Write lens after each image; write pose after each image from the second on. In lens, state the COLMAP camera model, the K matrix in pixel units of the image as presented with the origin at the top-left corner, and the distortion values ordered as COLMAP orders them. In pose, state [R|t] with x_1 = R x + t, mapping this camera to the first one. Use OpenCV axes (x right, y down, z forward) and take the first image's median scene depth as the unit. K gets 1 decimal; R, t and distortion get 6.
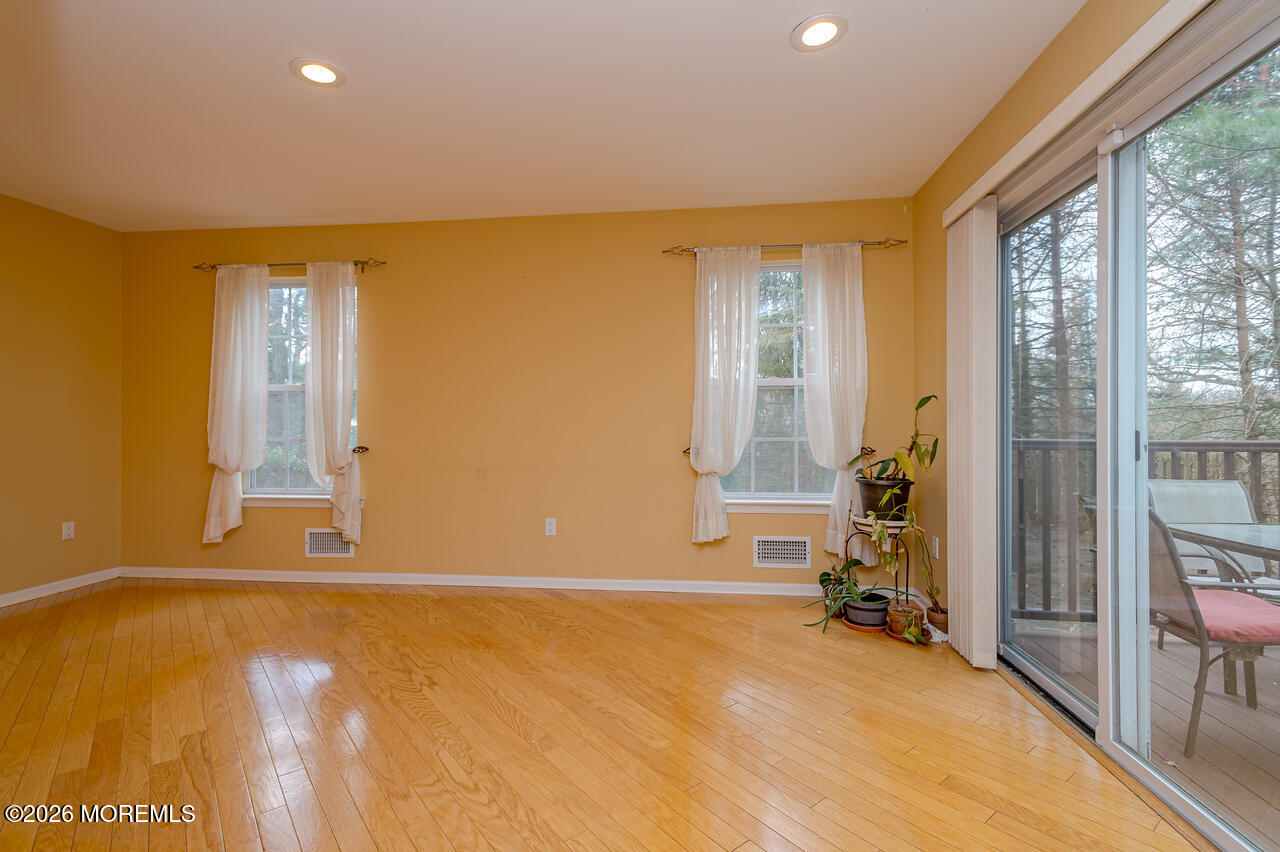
lens RADIAL K [[594.0, 0, 651.1], [0, 594.0, 422.4], [0, 0, 1]] dist [0.002546, -0.000287]
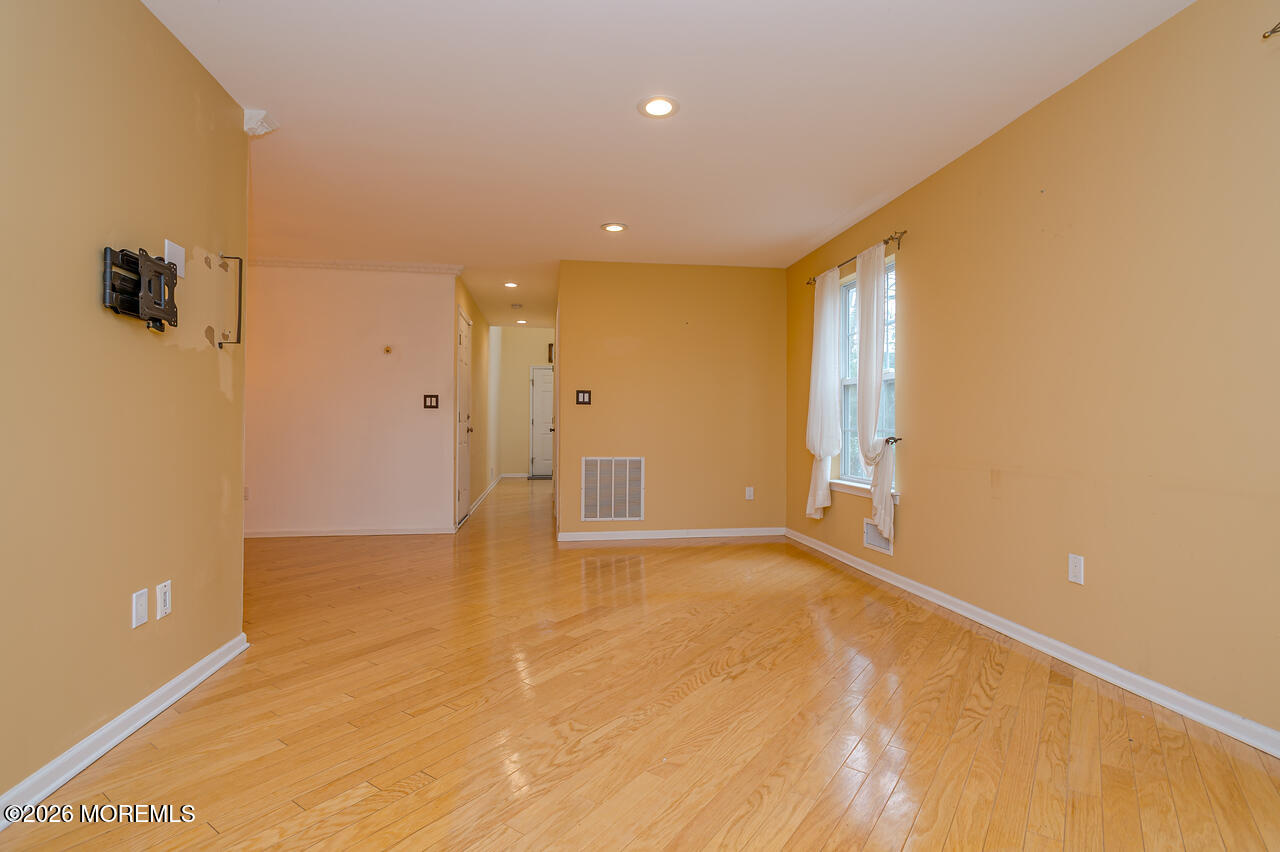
lens RADIAL K [[623.6, 0, 640.3], [0, 623.6, 421.0], [0, 0, 1]] dist [0.002167, -0.000155]
pose [[0.256817, -0.004597, -0.966449, 0.352677], [-0.001072, 0.999987, -0.005041, 0.020786], [0.966459, 0.002330, 0.256809, 0.373147]]
